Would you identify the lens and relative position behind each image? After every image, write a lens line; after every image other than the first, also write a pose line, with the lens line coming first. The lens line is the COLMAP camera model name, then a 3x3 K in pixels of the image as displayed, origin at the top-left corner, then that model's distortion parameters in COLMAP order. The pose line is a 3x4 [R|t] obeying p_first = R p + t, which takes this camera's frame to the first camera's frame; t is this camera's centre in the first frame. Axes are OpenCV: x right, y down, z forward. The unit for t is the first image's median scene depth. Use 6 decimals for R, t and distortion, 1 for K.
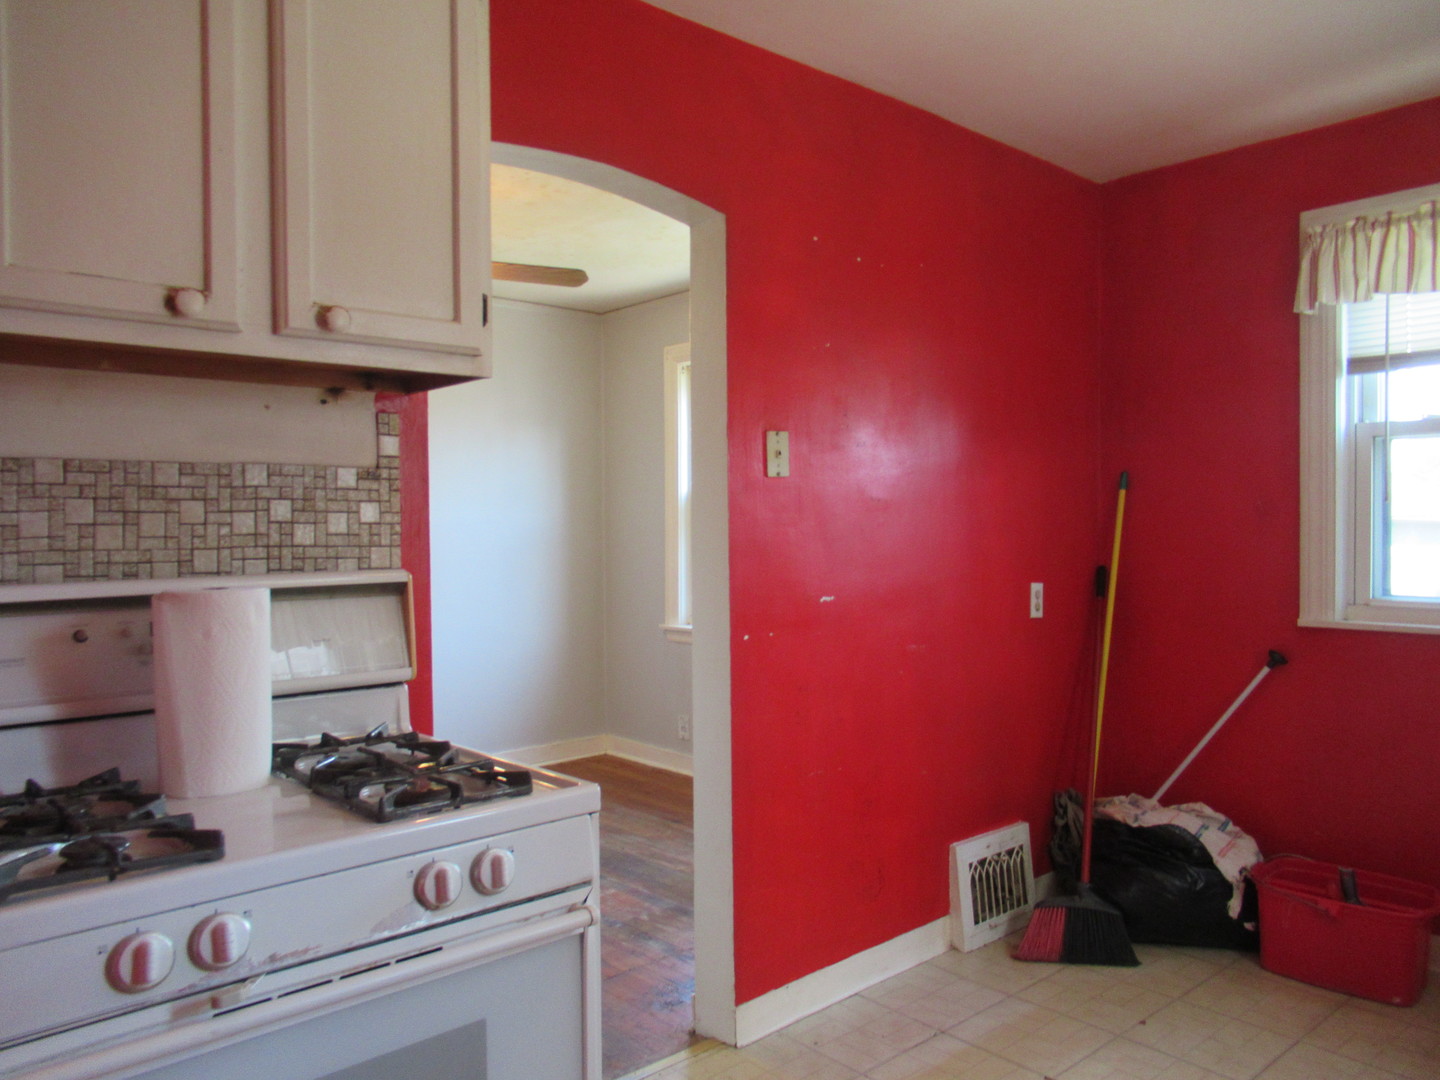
lens RADIAL K [[1088.2, 0, 722.8], [0, 1088.2, 540.0], [0, 0, 1]] dist [0.010828, -0.006988]
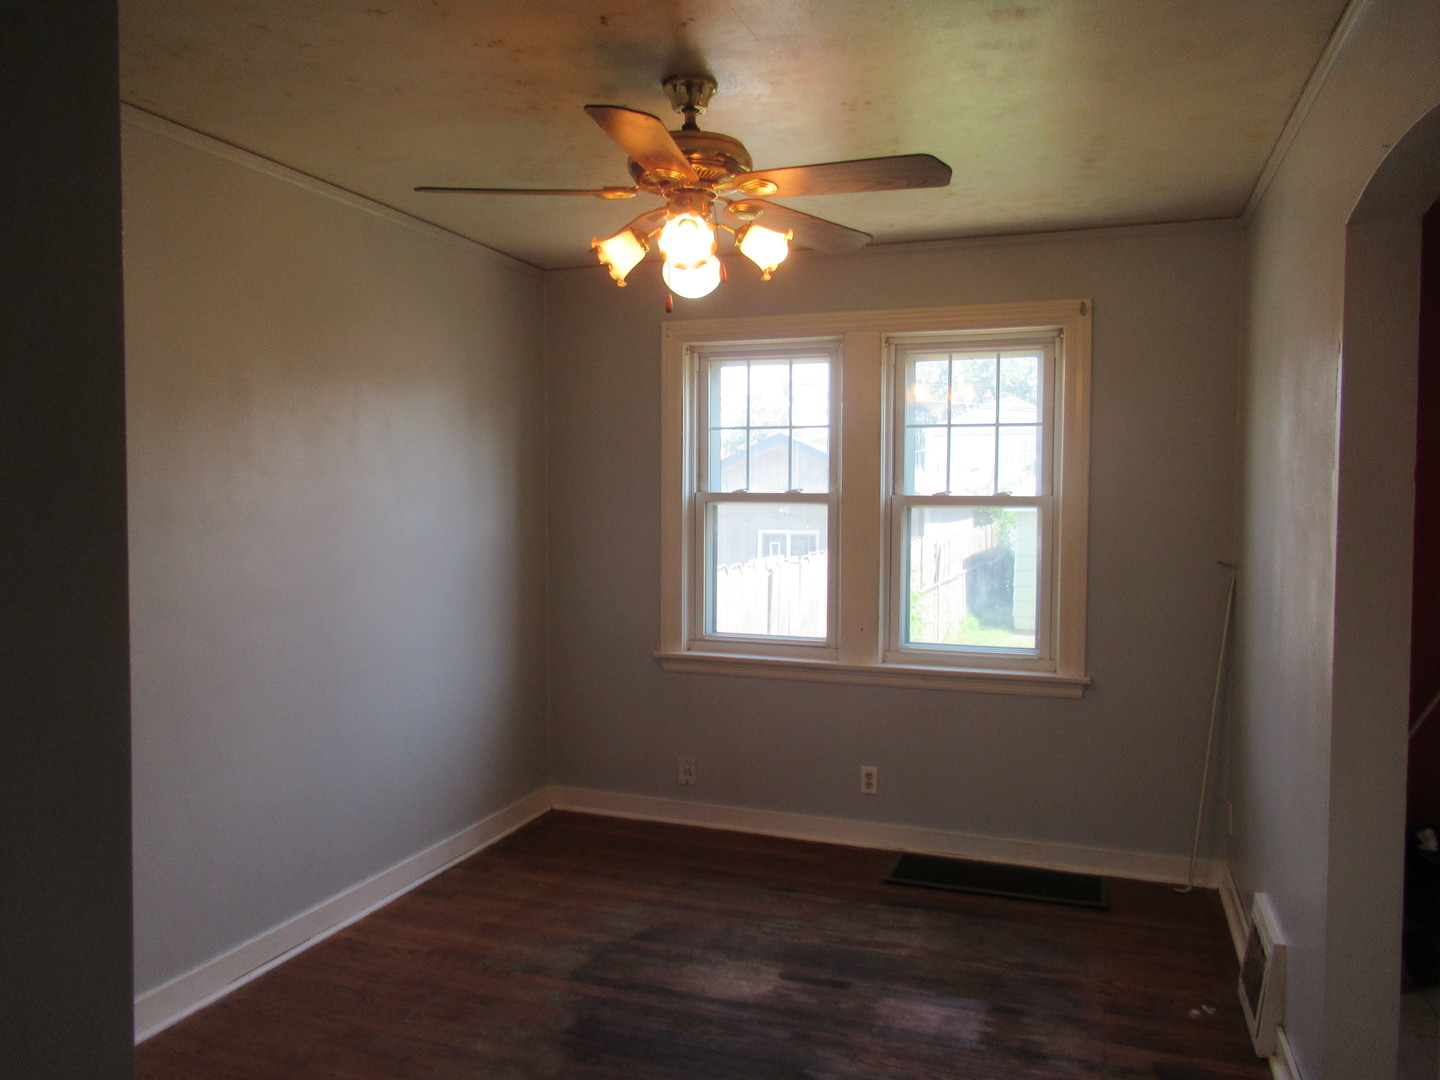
lens RADIAL K [[1088.2, 0, 722.3], [0, 1088.2, 537.6], [0, 0, 1]] dist [0.010828, -0.006988]
pose [[0.878901, -0.005844, 0.476968, -0.689901], [-0.006802, 0.999670, 0.024783, -0.053586], [-0.476955, -0.025026, 0.878571, 0.394094]]
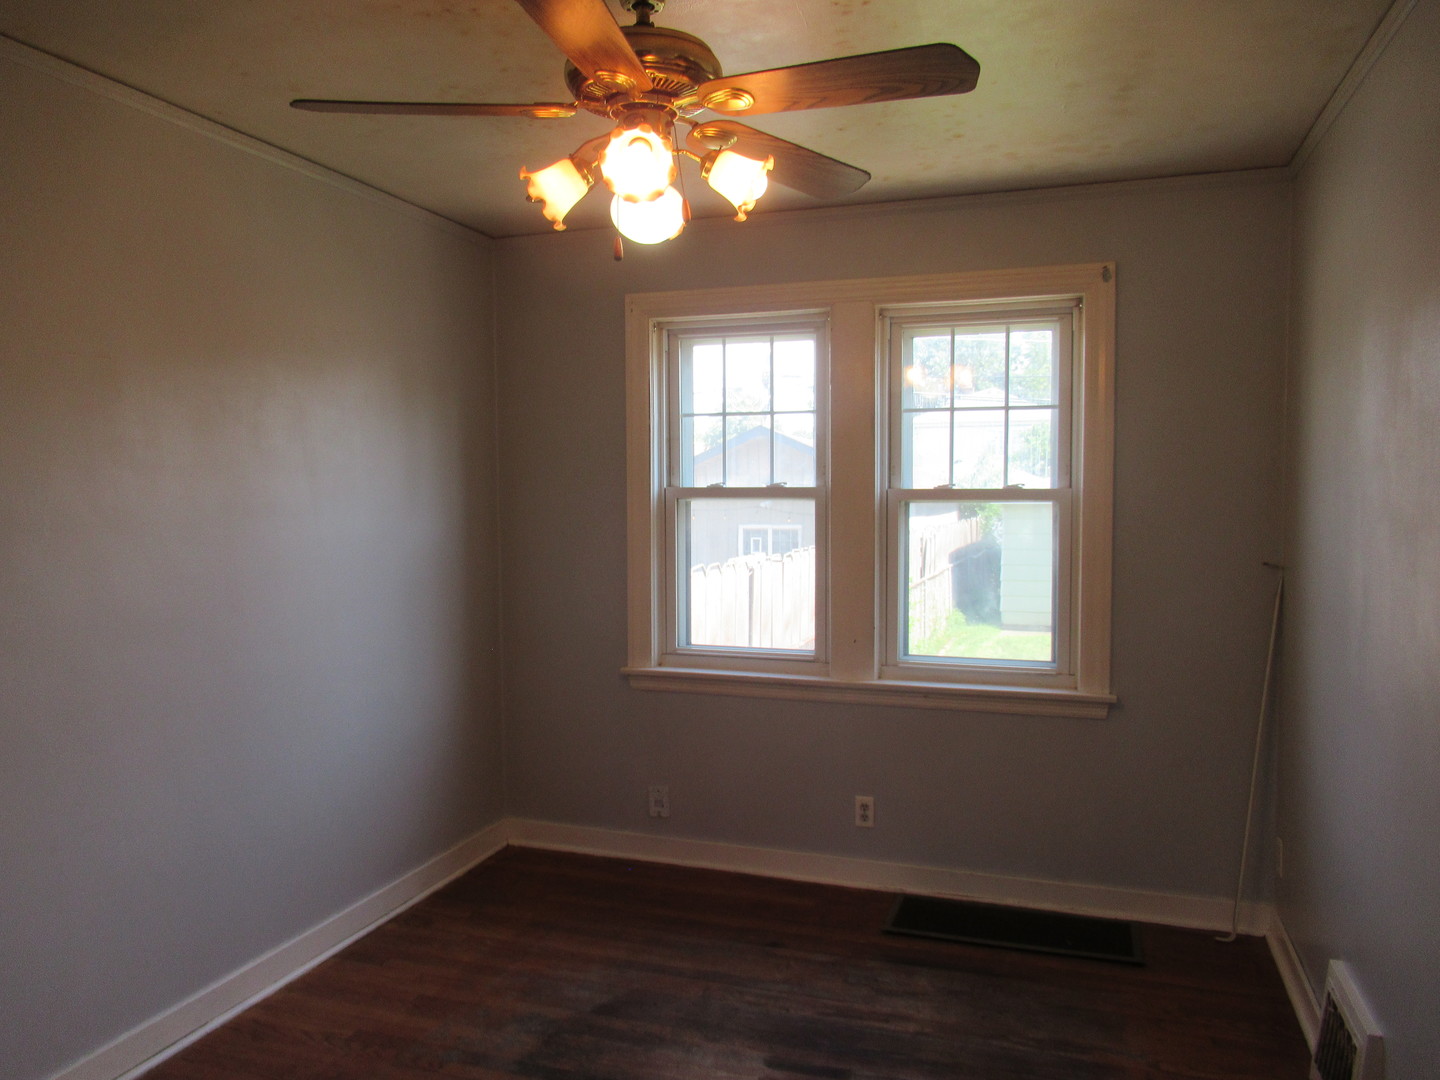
lens RADIAL K [[1088.2, 0, 722.7], [0, 1088.2, 537.6], [0, 0, 1]] dist [0.010828, -0.006988]
pose [[0.870318, -0.016541, 0.492211, -0.606234], [0.001909, 0.999542, 0.030214, -0.057360], [-0.492486, -0.025356, 0.869951, 0.530520]]
